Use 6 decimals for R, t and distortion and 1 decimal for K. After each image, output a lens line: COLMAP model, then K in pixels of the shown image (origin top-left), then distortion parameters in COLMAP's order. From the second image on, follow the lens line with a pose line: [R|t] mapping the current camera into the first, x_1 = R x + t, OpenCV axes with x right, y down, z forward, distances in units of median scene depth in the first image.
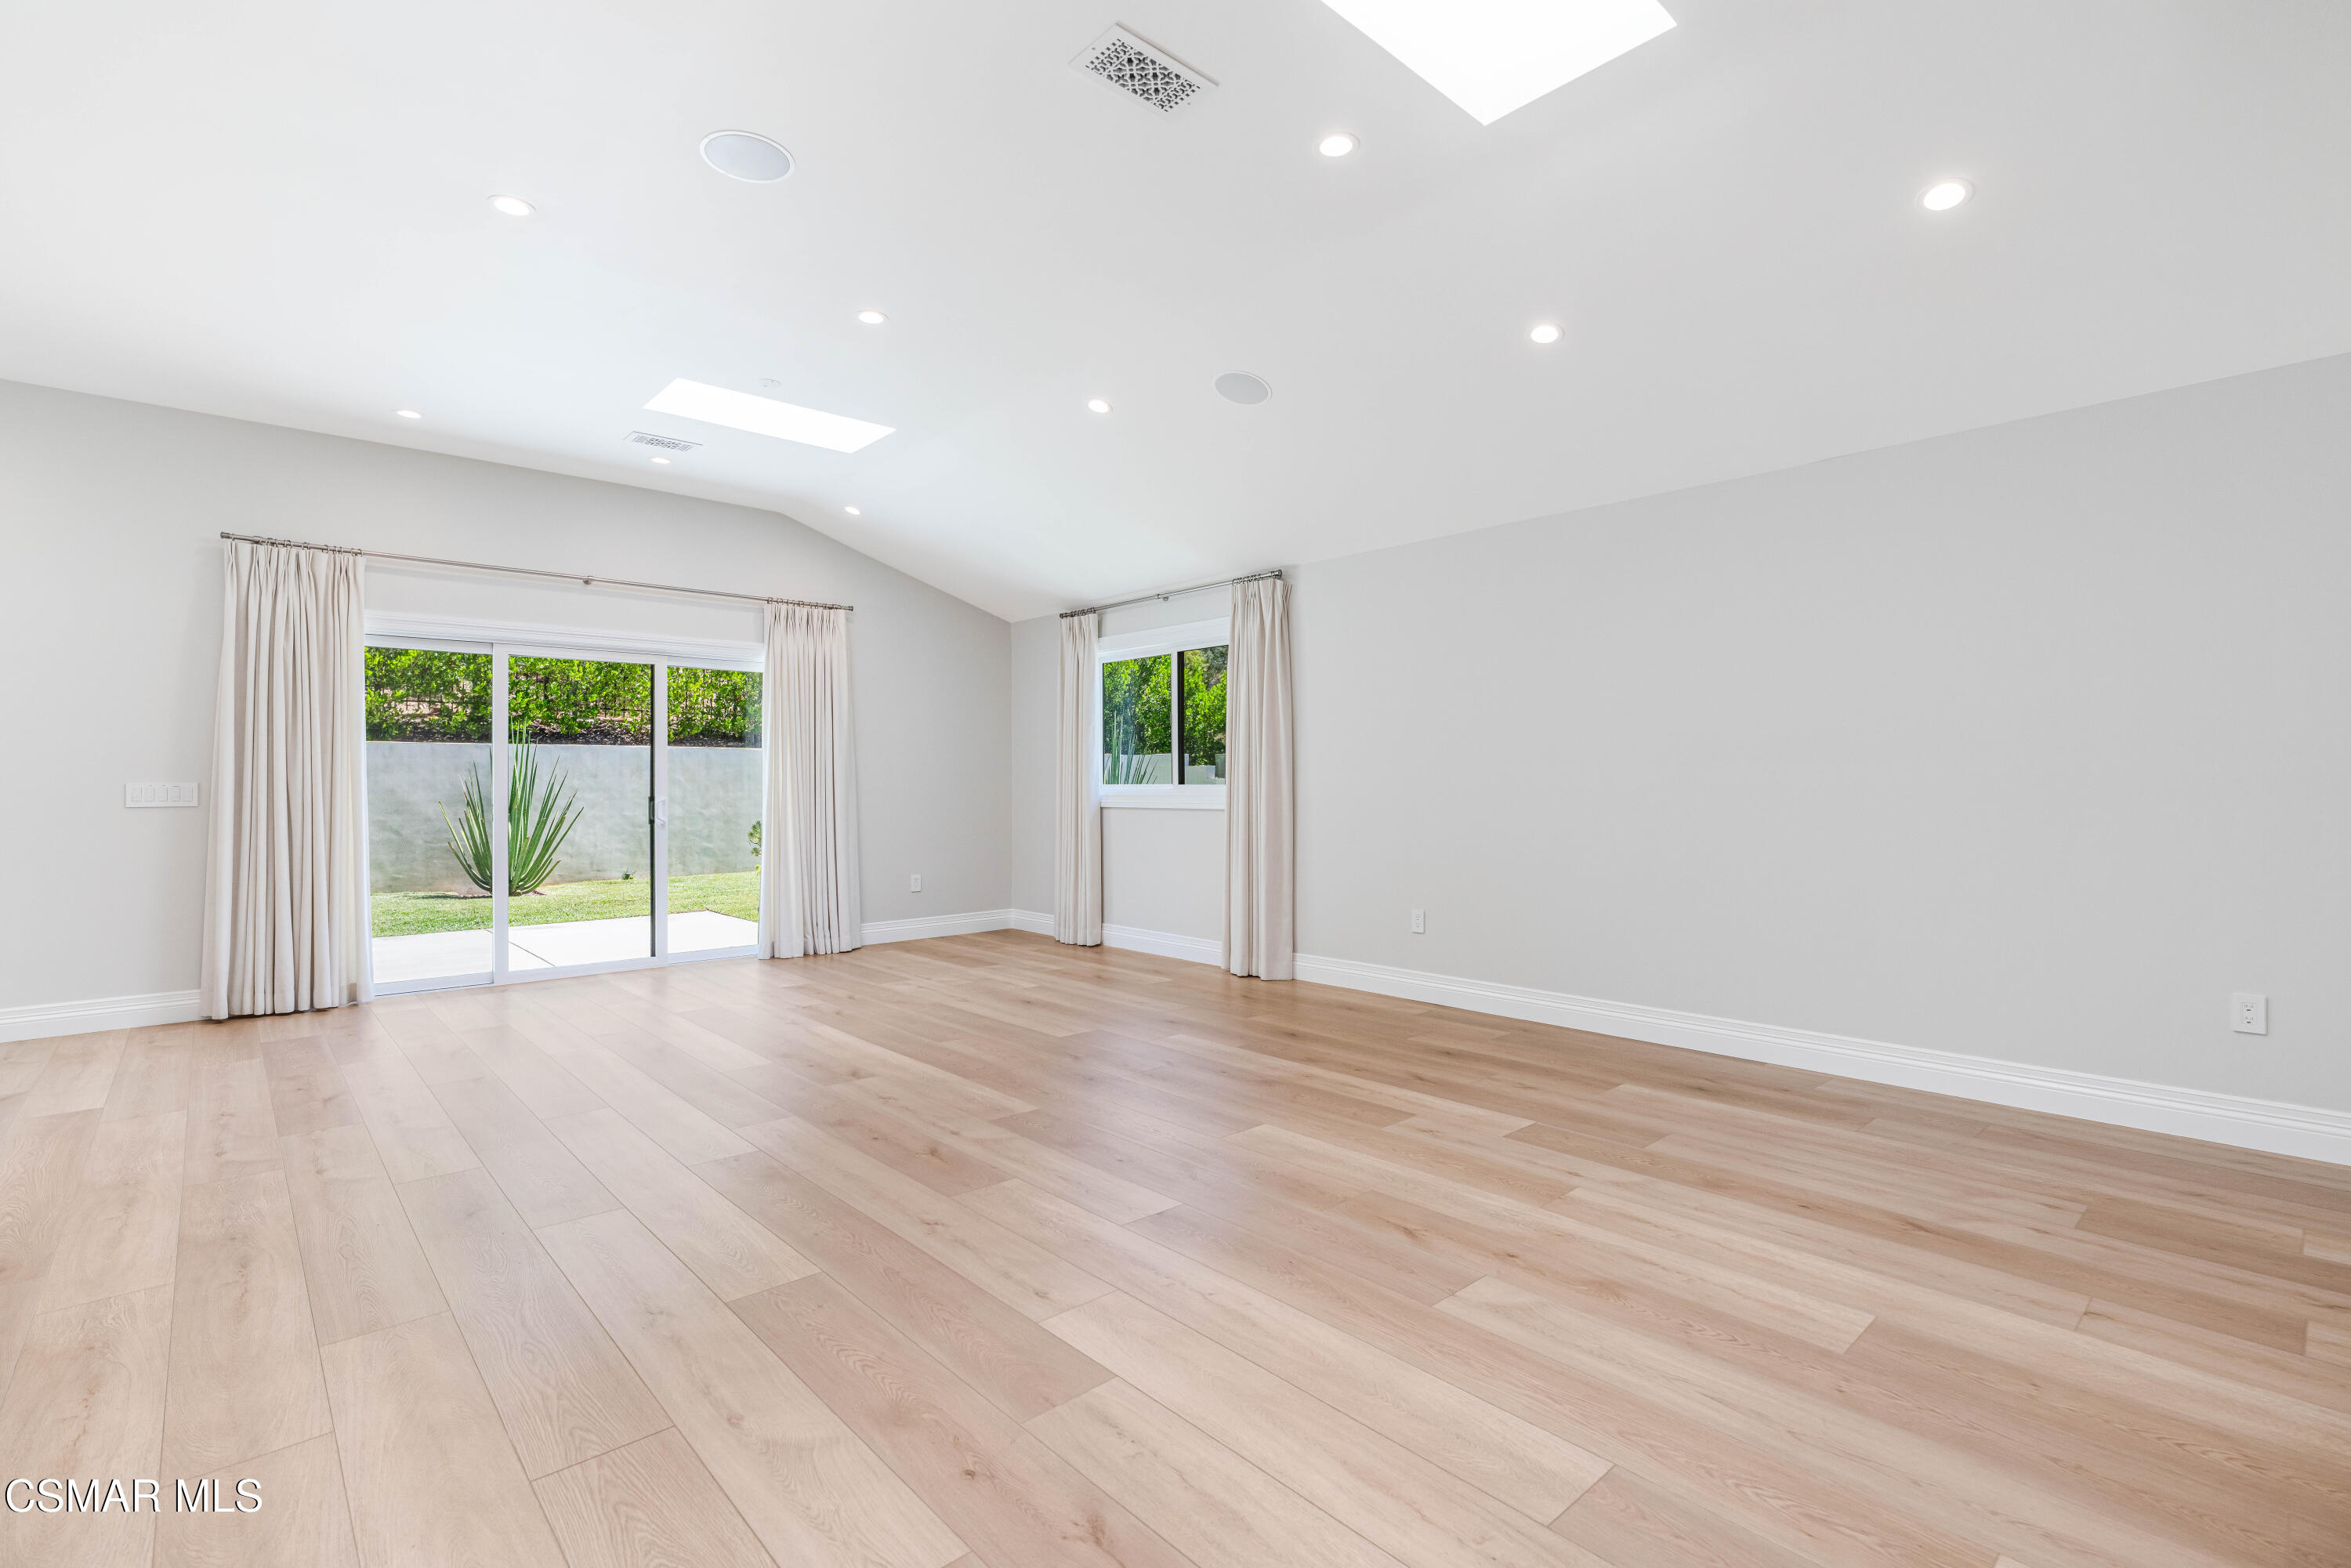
lens RADIAL K [[1067.1, 0, 1173.3], [0, 1067.1, 780.5], [0, 0, 1]] dist [-0.006755, 0.001159]
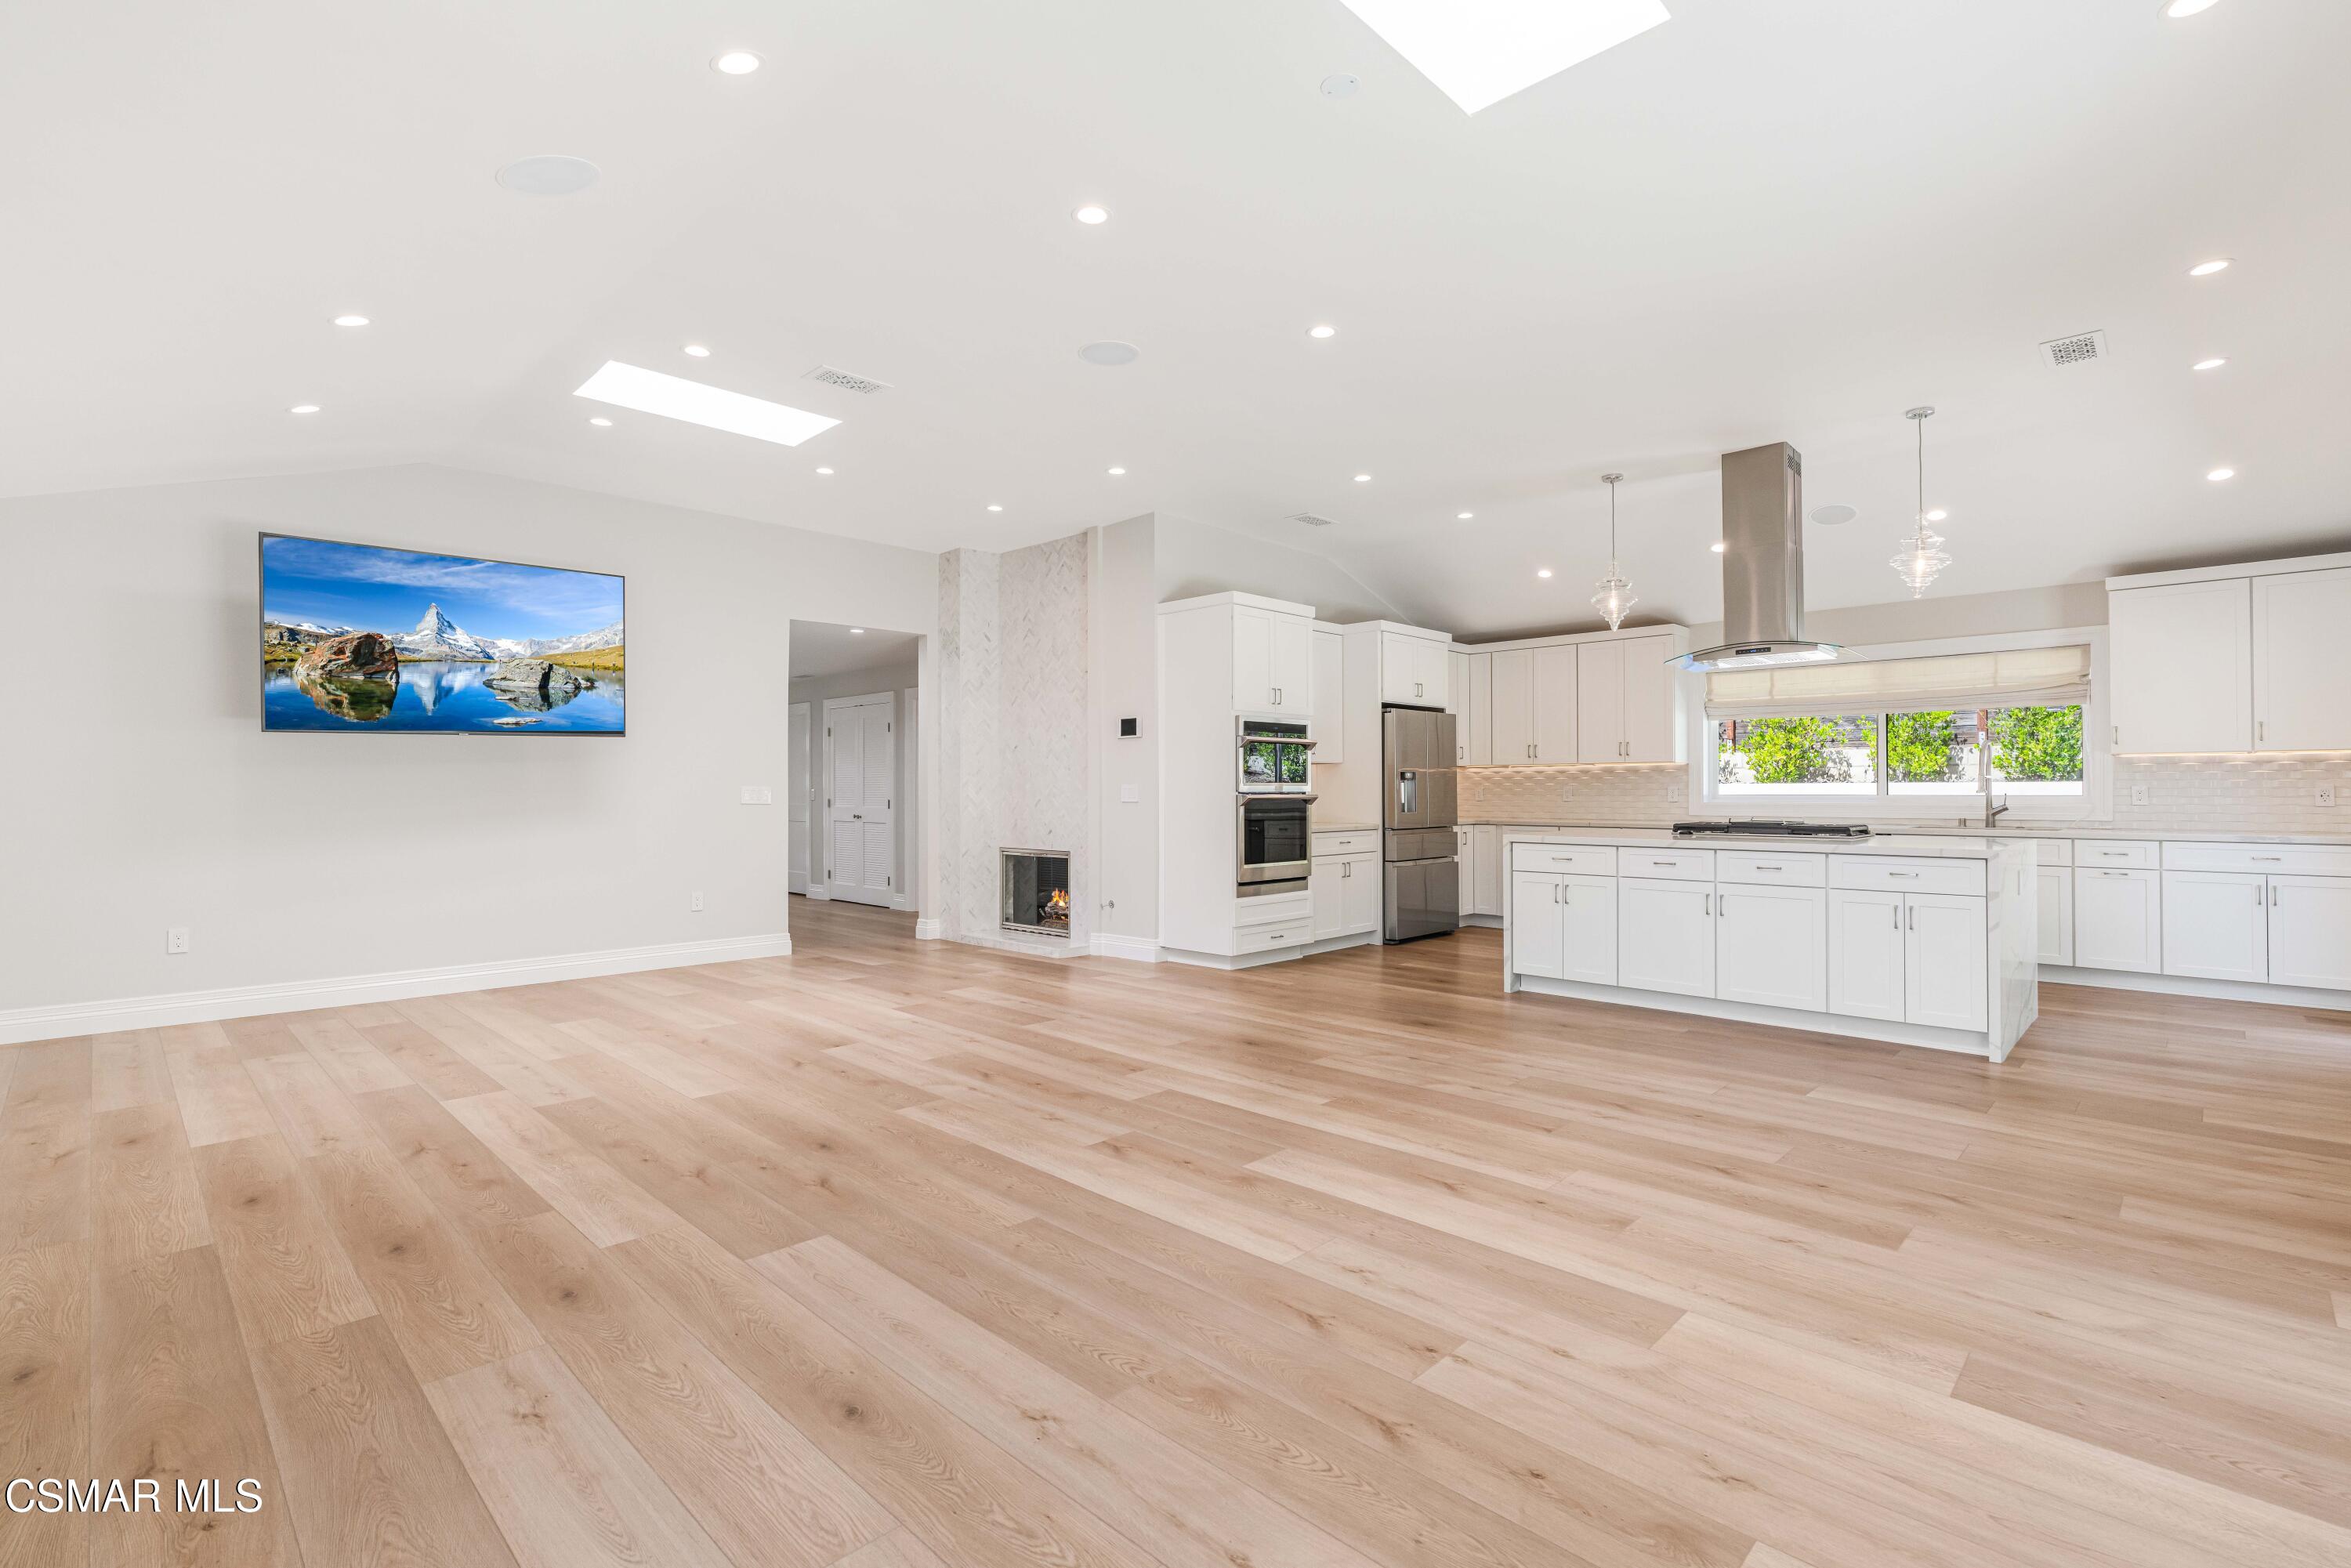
lens RADIAL K [[1067.1, 0, 1173.3], [0, 1067.1, 780.5], [0, 0, 1]] dist [-0.006755, 0.001159]
pose [[-0.998269, 0.005373, -0.058574, -0.350796], [0.006006, 0.999925, -0.010647, 0.005853], [0.058513, -0.010980, -0.998226, 2.140000]]
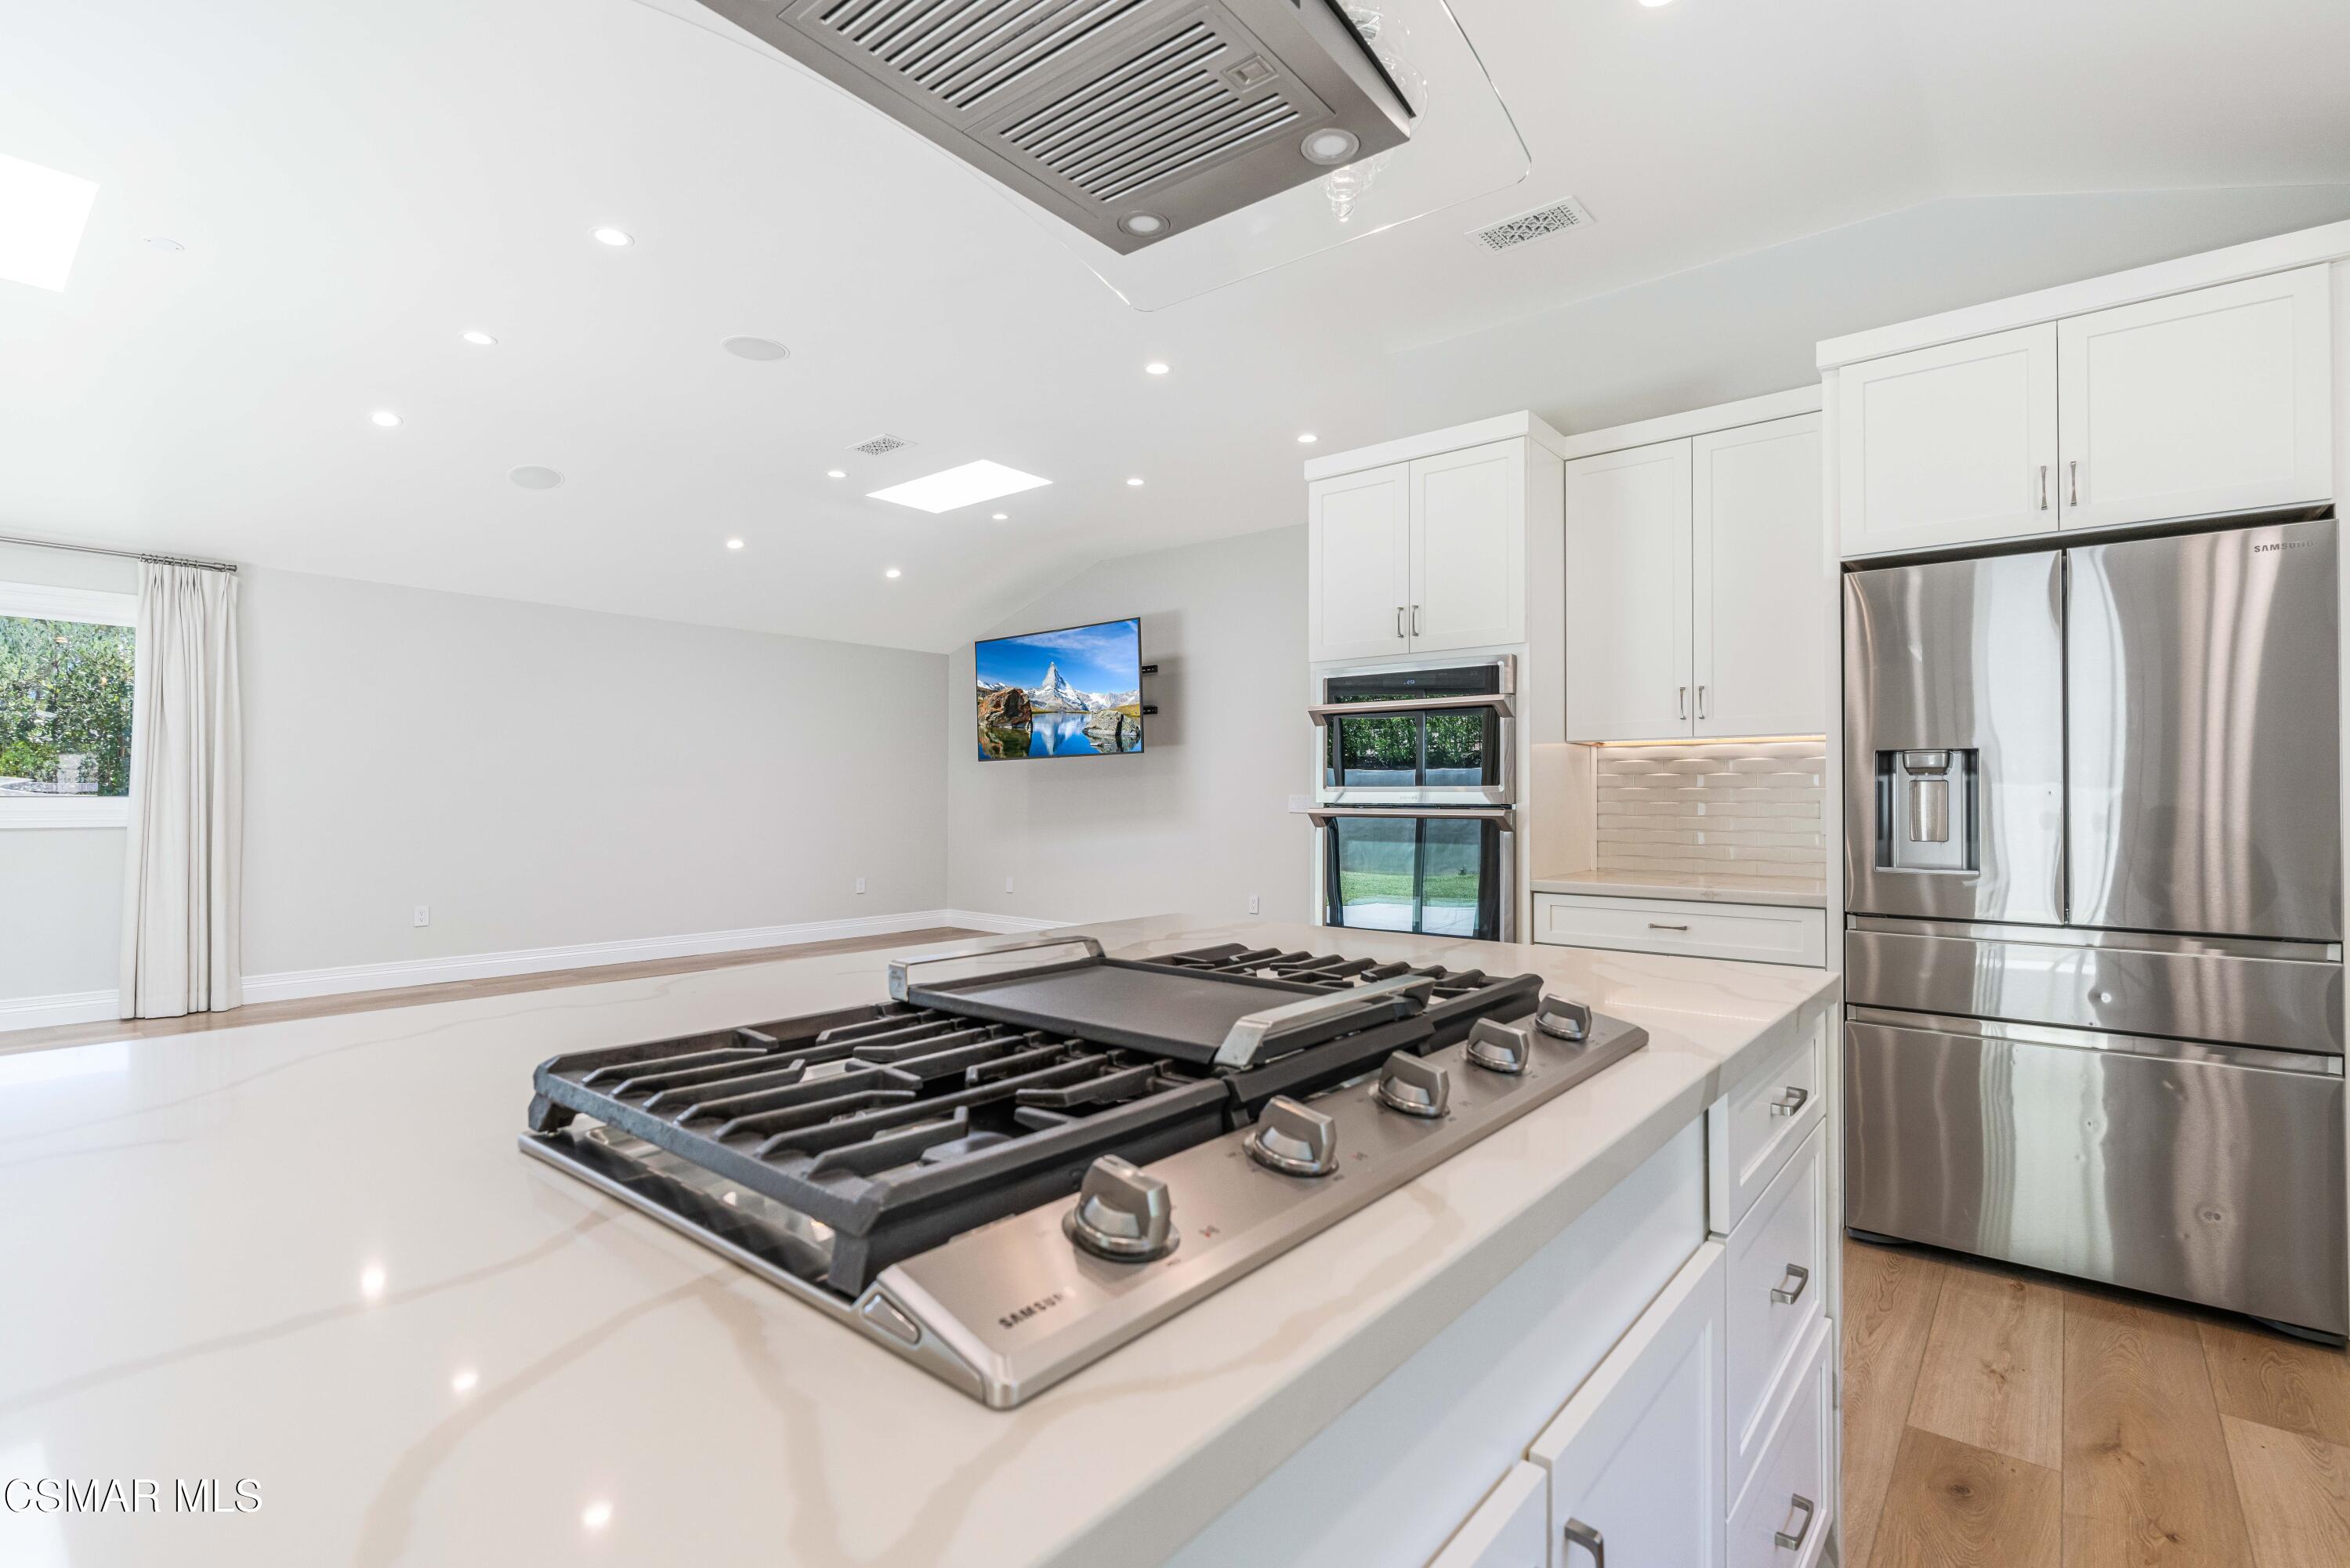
lens RADIAL K [[1079.0, 0, 1172.8], [0, 1079.0, 790.1], [0, 0, 1]] dist [-0.005361, 0.000961]
pose [[-0.141967, 0.011989, 0.989799, -1.647888], [-0.005802, 0.999899, -0.012943, 0.008620], [-0.989854, -0.007580, -0.141883, 0.569091]]
